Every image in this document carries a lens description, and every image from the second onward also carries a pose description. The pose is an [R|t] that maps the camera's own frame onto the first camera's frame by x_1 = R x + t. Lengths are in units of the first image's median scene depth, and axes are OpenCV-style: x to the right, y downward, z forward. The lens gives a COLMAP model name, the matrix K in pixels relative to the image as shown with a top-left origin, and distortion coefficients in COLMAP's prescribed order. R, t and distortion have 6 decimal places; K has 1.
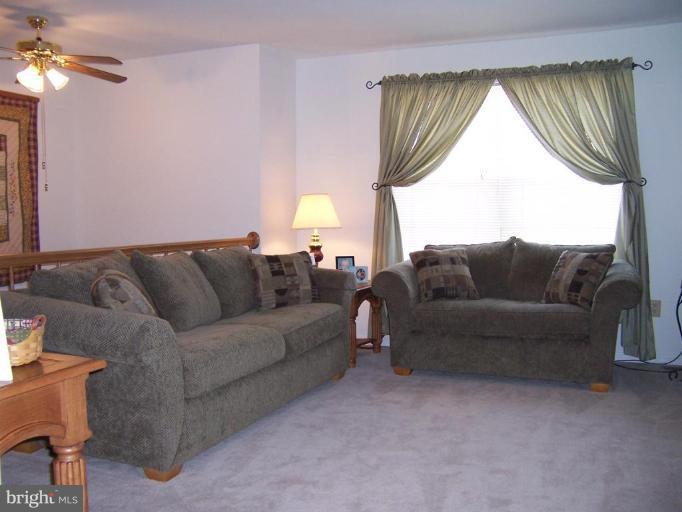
lens RADIAL K [[686.8, 0, 345.7], [0, 686.8, 259.5], [0, 0, 1]] dist [-0.140991, 0.231452]
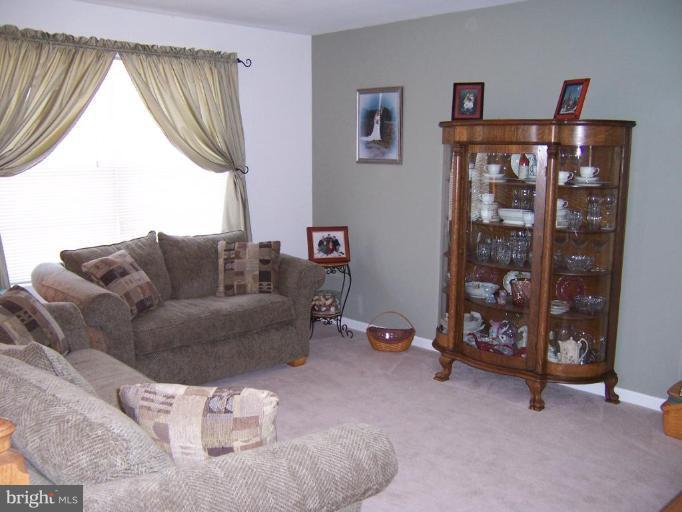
lens RADIAL K [[686.8, 0, 345.7], [0, 686.8, 259.5], [0, 0, 1]] dist [-0.140991, 0.231452]
pose [[0.396299, -0.139863, 0.907406, -0.512931], [0.048644, 0.990139, 0.131371, -0.106419], [-0.916832, -0.007922, 0.399195, 0.399268]]
